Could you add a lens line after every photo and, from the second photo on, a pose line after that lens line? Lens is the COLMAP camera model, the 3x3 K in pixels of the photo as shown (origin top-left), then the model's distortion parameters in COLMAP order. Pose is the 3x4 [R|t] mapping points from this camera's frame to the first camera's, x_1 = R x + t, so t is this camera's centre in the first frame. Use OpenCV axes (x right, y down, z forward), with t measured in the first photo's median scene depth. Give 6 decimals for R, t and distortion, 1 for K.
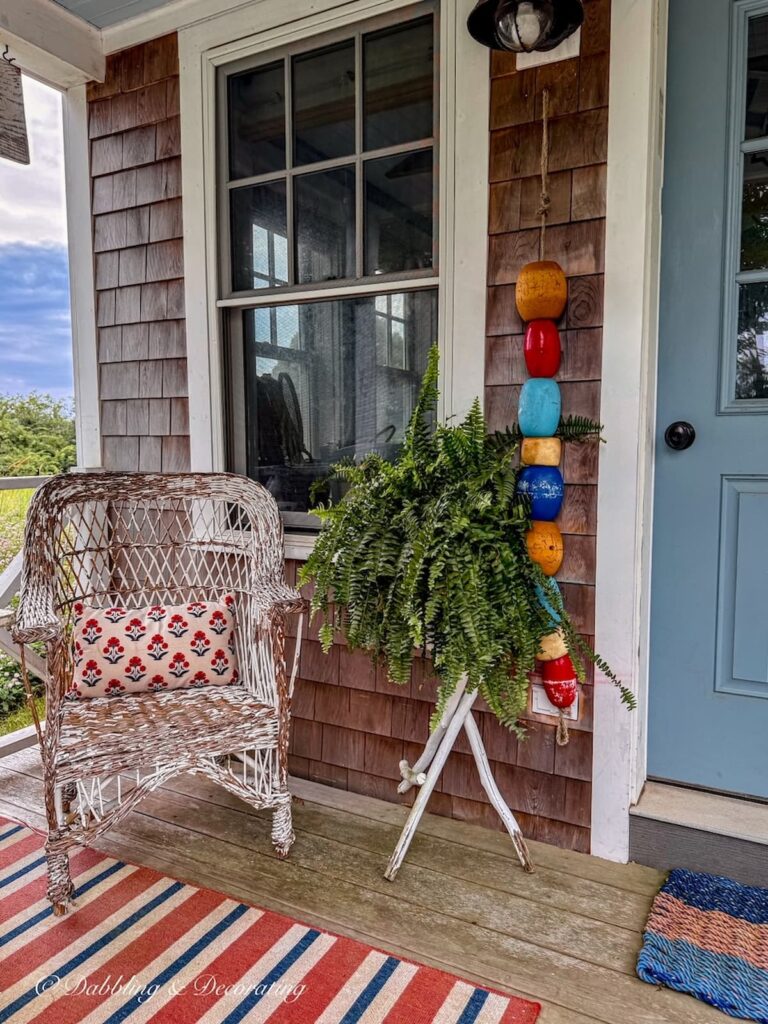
lens RADIAL K [[742.2, 0, 373.4], [0, 742.2, 510.1], [0, 0, 1]] dist [0.143659, -0.216758]
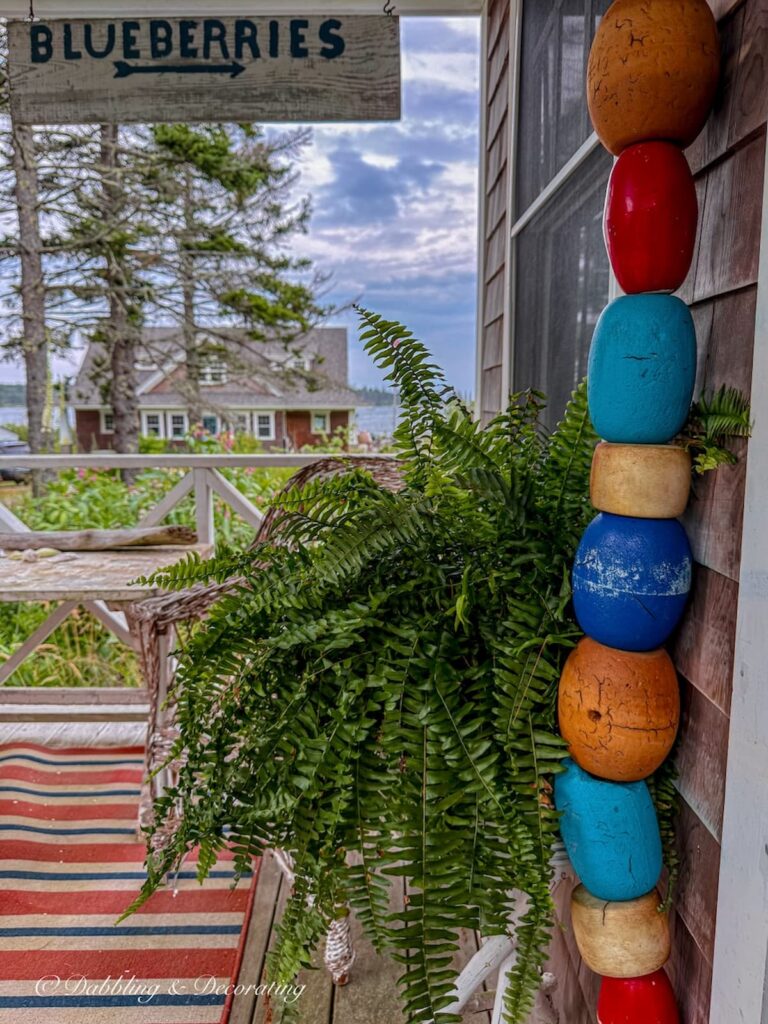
lens RADIAL K [[742.2, 0, 373.4], [0, 742.2, 510.1], [0, 0, 1]] dist [0.143659, -0.216758]
pose [[0.473760, 0.124775, -0.871770, 0.430516], [-0.077891, 0.991969, 0.099650, -0.075129], [0.877203, 0.020693, 0.479674, 0.570726]]
